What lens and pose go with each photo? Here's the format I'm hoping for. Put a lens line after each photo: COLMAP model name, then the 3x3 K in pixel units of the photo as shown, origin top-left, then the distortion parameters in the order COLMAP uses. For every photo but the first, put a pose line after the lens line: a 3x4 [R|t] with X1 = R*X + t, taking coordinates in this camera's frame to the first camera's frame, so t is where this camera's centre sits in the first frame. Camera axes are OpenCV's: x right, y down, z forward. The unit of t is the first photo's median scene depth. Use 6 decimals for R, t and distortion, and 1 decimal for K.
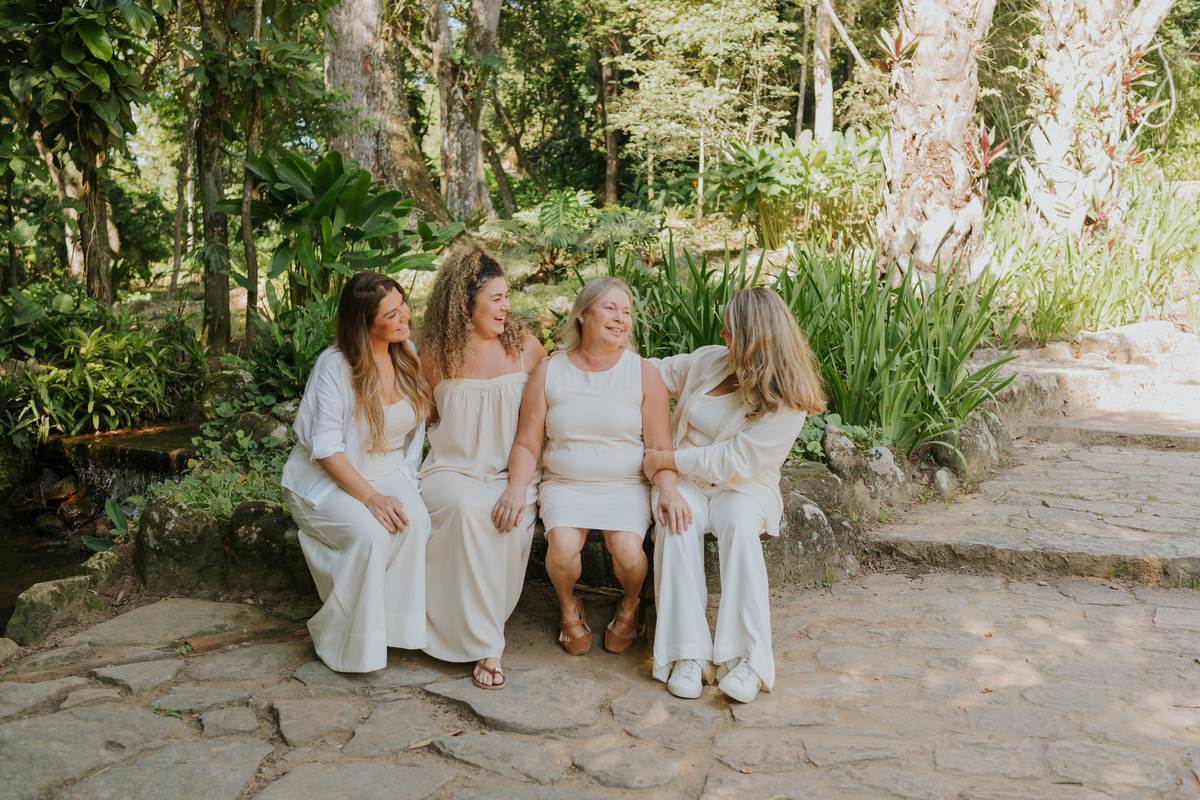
lens RADIAL K [[1138.1, 0, 597.5], [0, 1138.1, 395.2], [0, 0, 1]] dist [-0.012372, 0.009500]
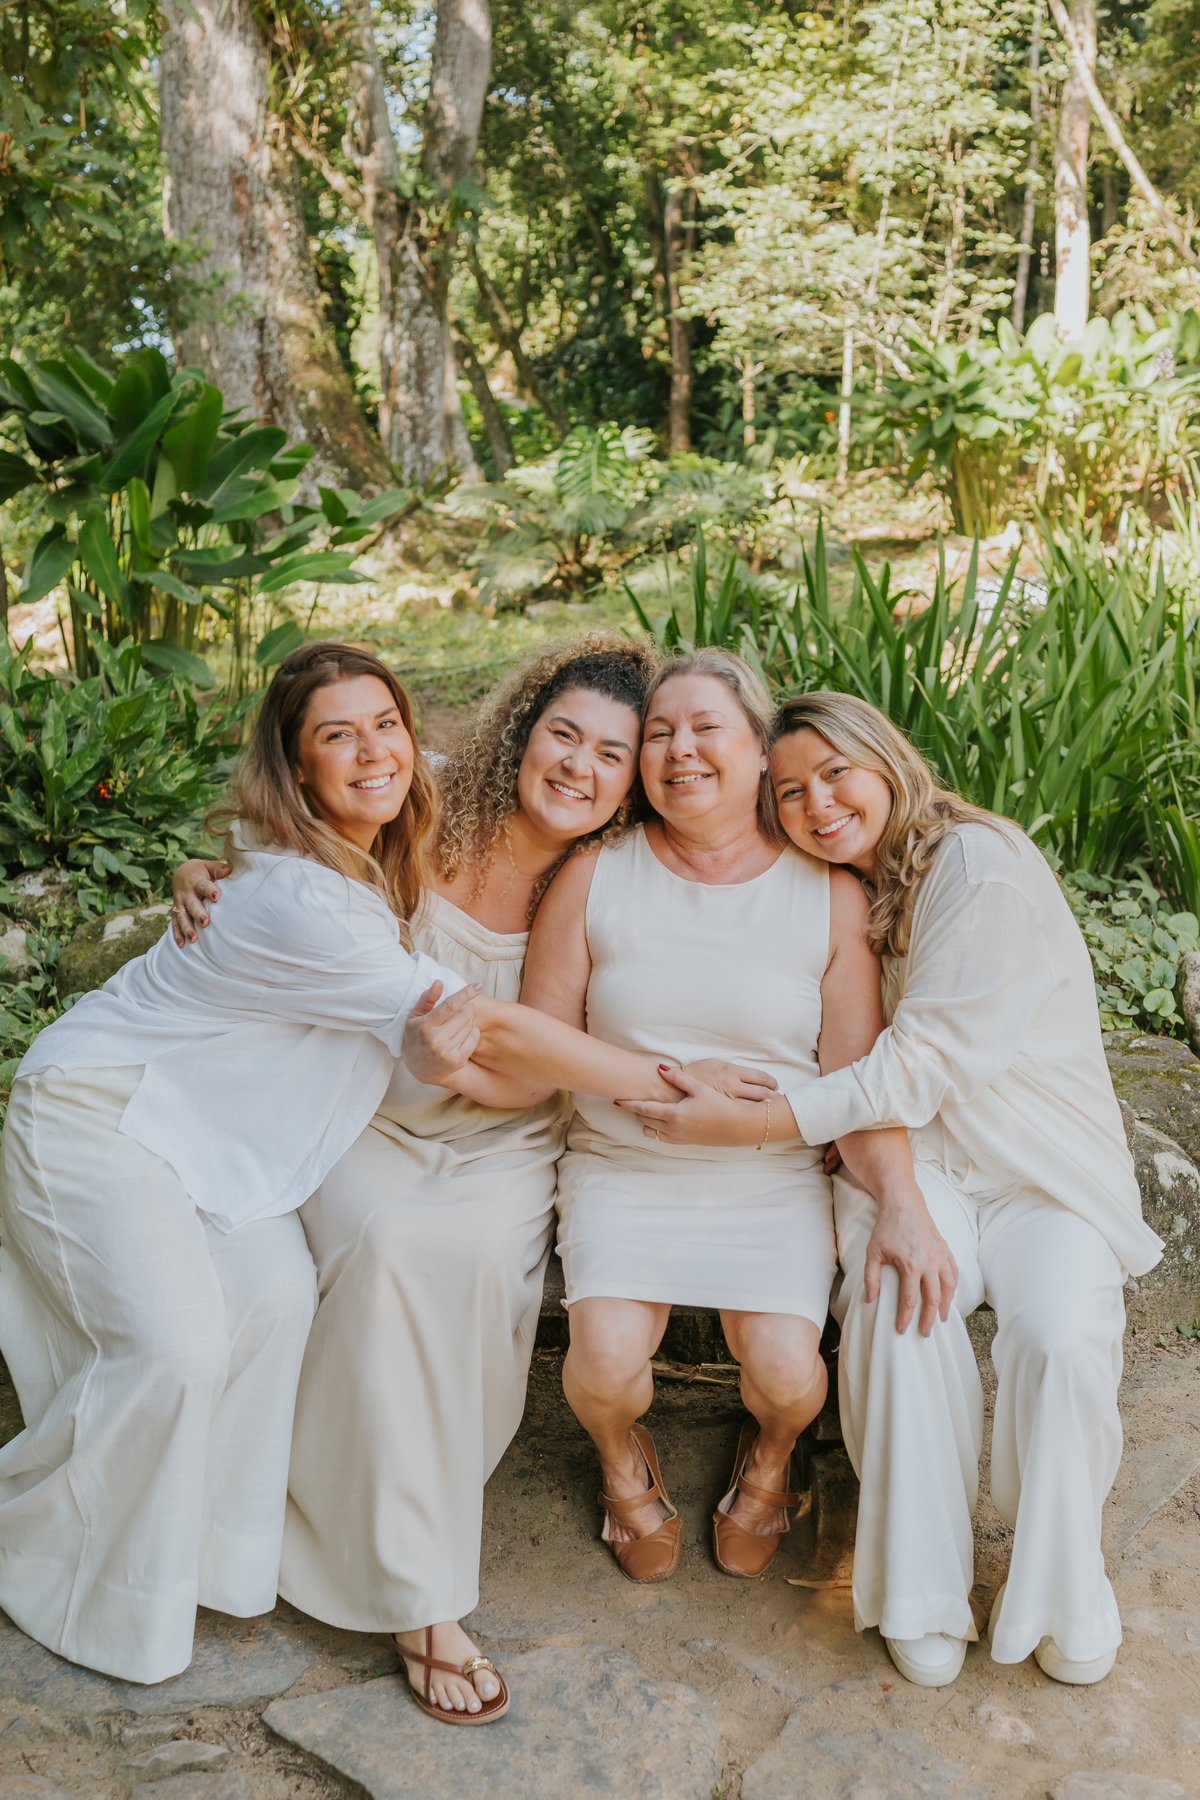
lens RADIAL K [[1707.1, 0, 613.9], [0, 1707.1, 904.6], [0, 0, 1]] dist [-0.012372, 0.009500]
pose [[0.999864, 0.004599, -0.015833, -0.007936], [-0.003109, 0.995671, 0.092898, -0.026403], [0.016192, -0.092836, 0.995550, 0.152271]]
